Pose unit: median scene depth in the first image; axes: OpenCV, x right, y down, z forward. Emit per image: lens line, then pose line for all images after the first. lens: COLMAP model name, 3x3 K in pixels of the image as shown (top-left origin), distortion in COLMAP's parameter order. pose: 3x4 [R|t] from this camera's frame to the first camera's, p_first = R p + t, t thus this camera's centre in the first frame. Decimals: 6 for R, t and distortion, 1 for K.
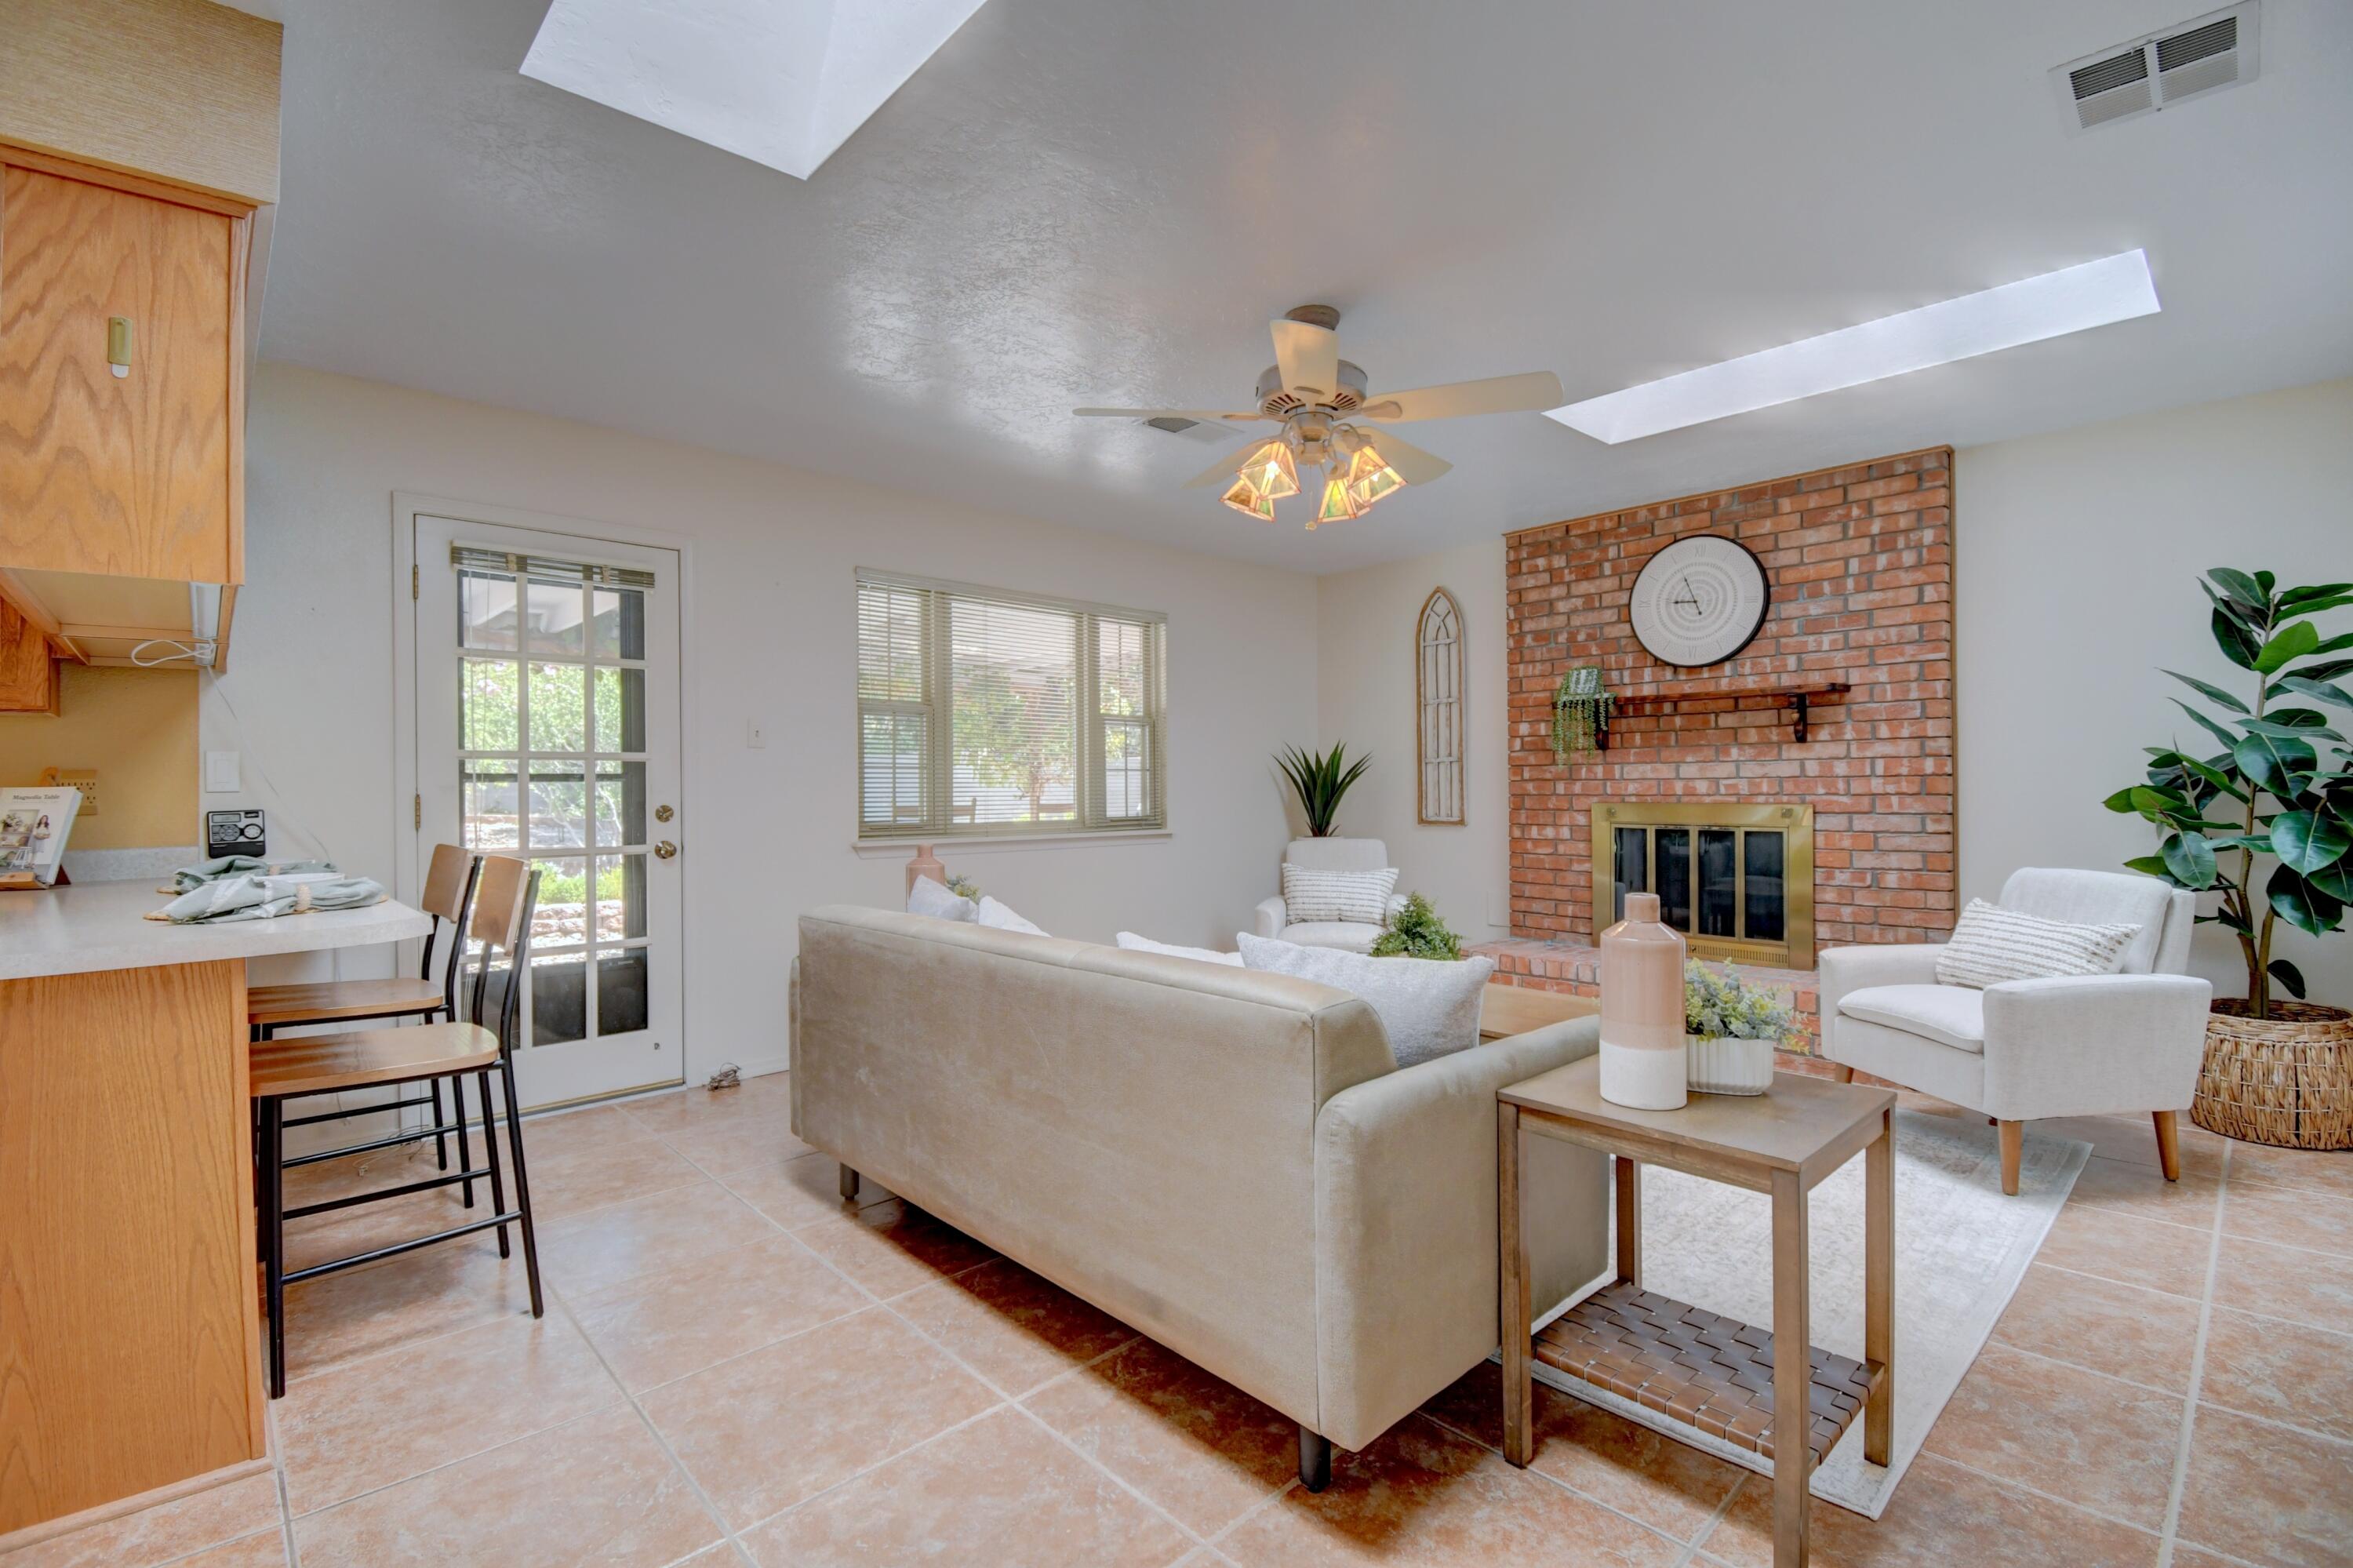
lens RADIAL K [[1053.5, 0, 1168.8], [0, 1053.5, 778.4], [0, 0, 1]] dist [0.002227, -0.001179]
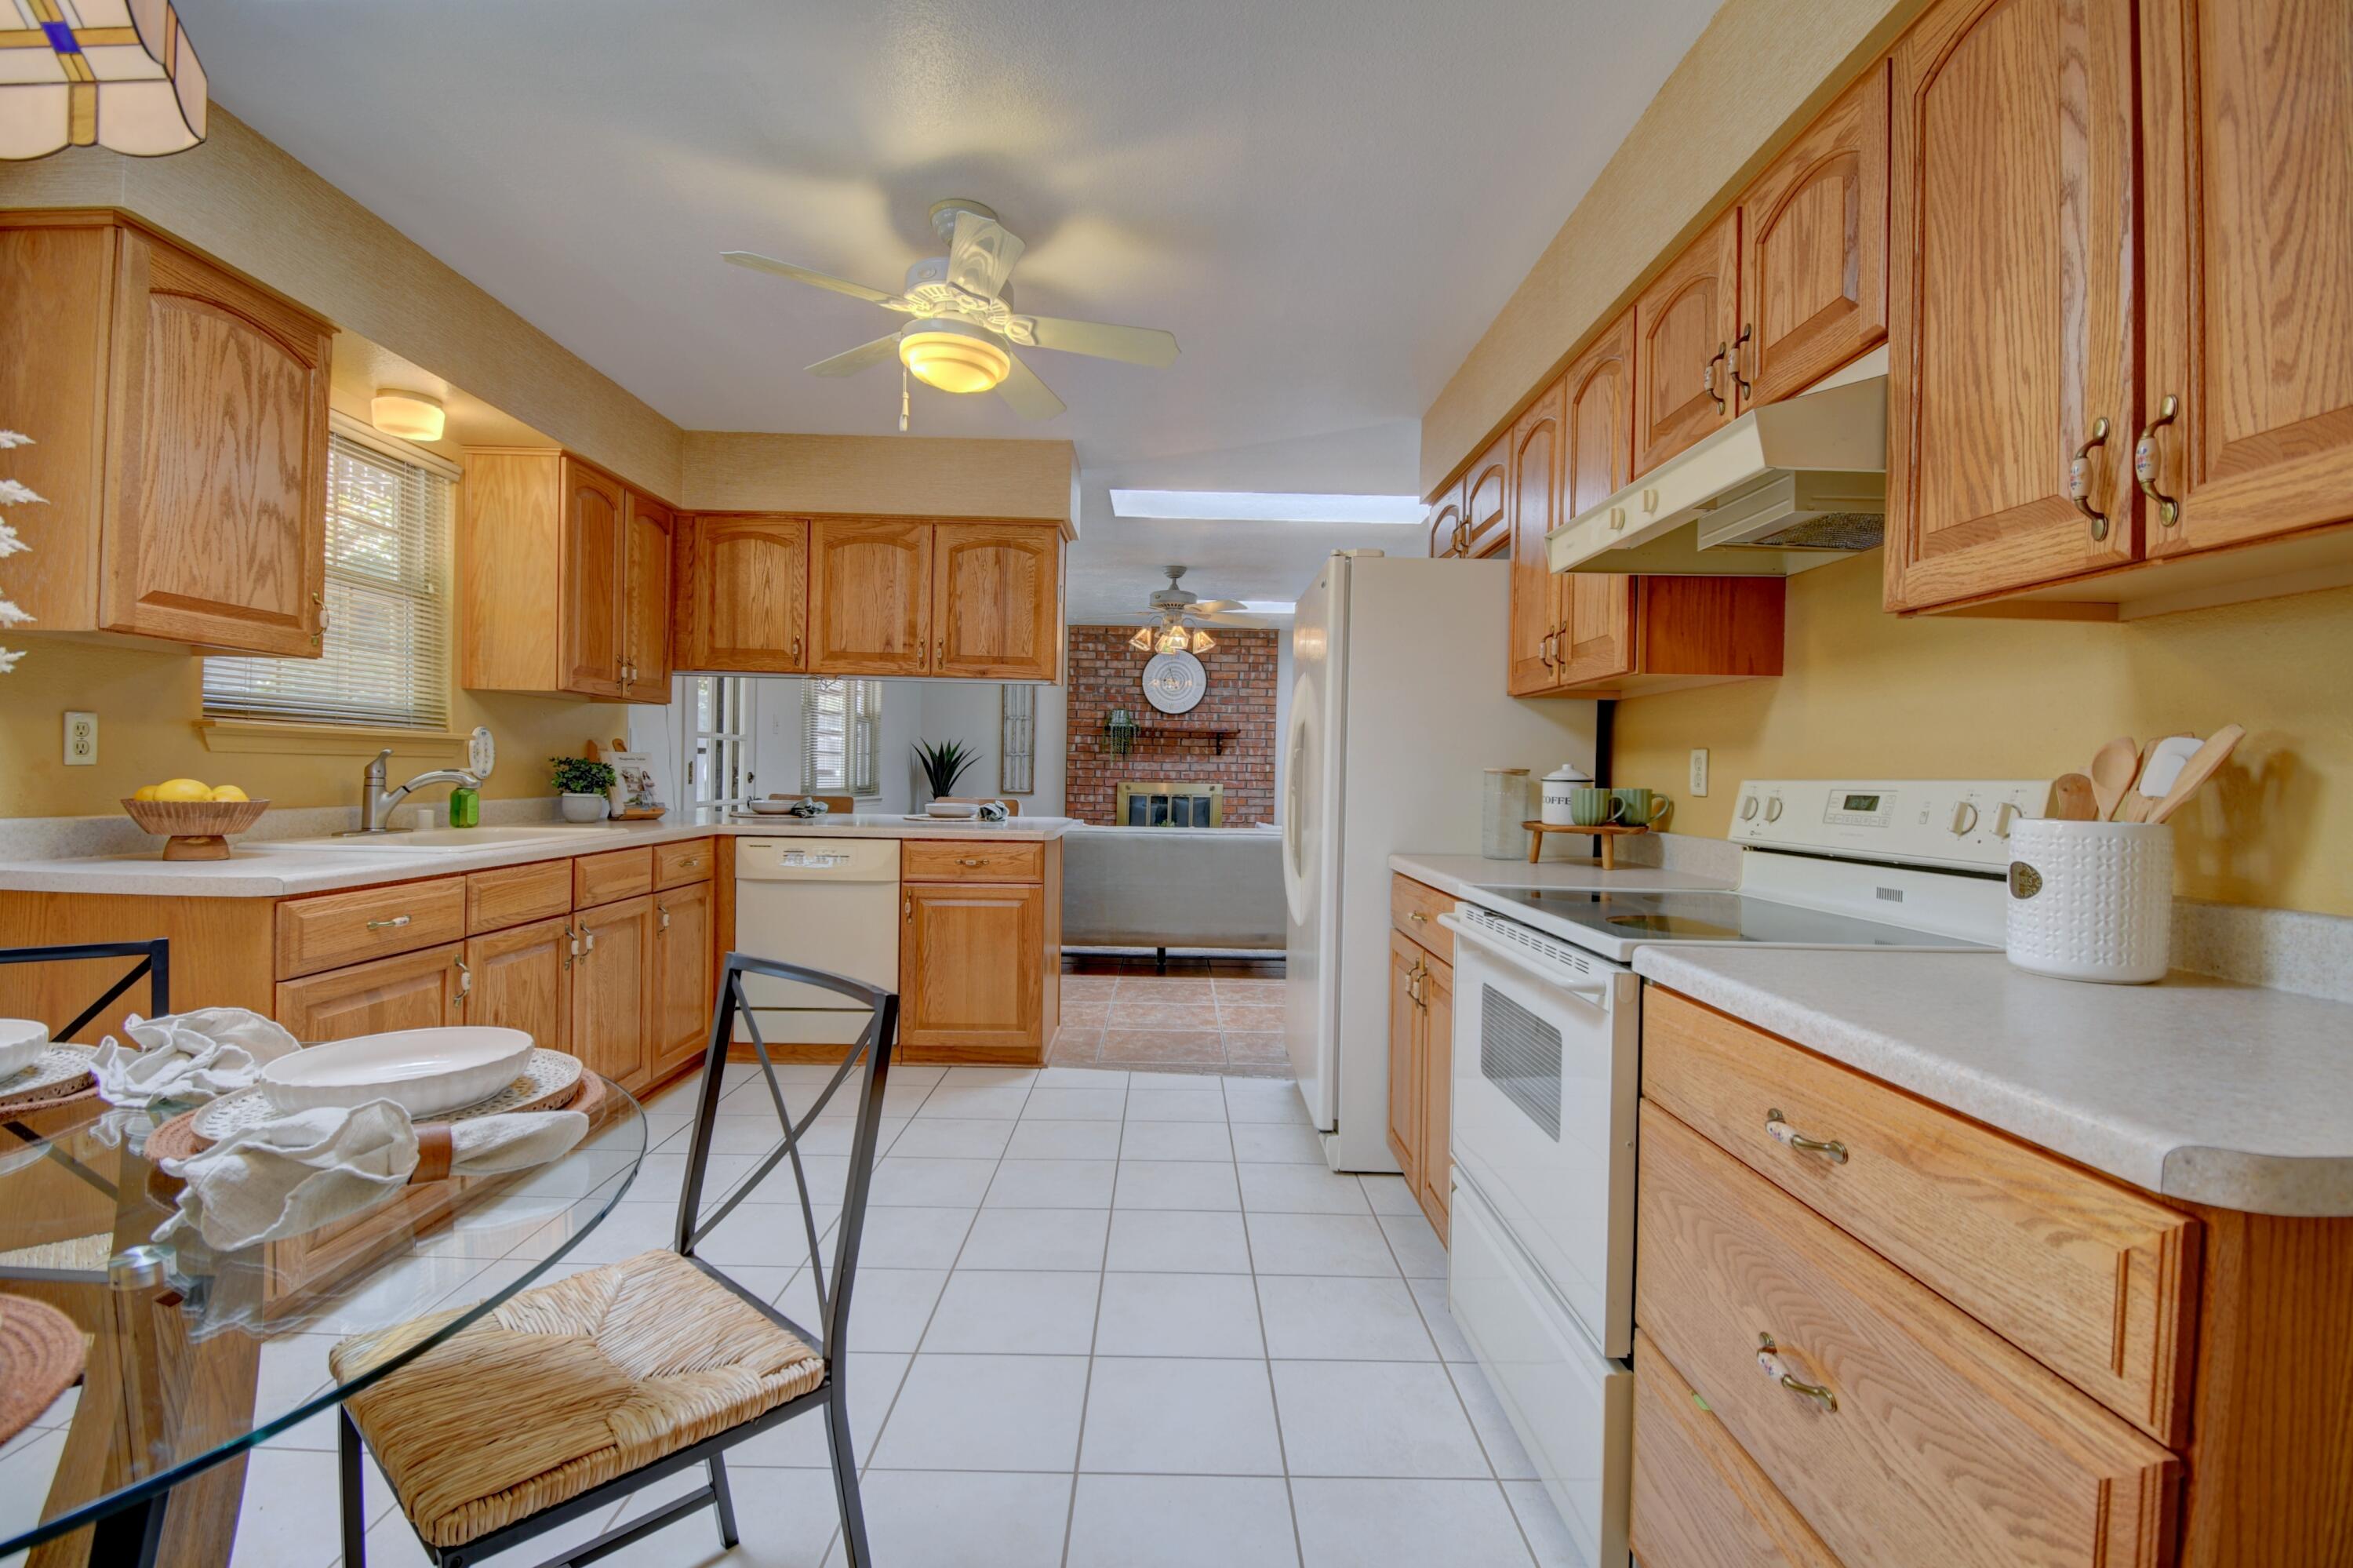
lens RADIAL K [[1053.5, 0, 1174.4], [0, 1053.5, 775.6], [0, 0, 1]] dist [0.002227, -0.001179]
pose [[0.667978, 0.022708, 0.743835, -0.915829], [-0.032834, 0.999460, -0.001026, 0.010412], [-0.743457, -0.023738, 0.668363, -0.309052]]
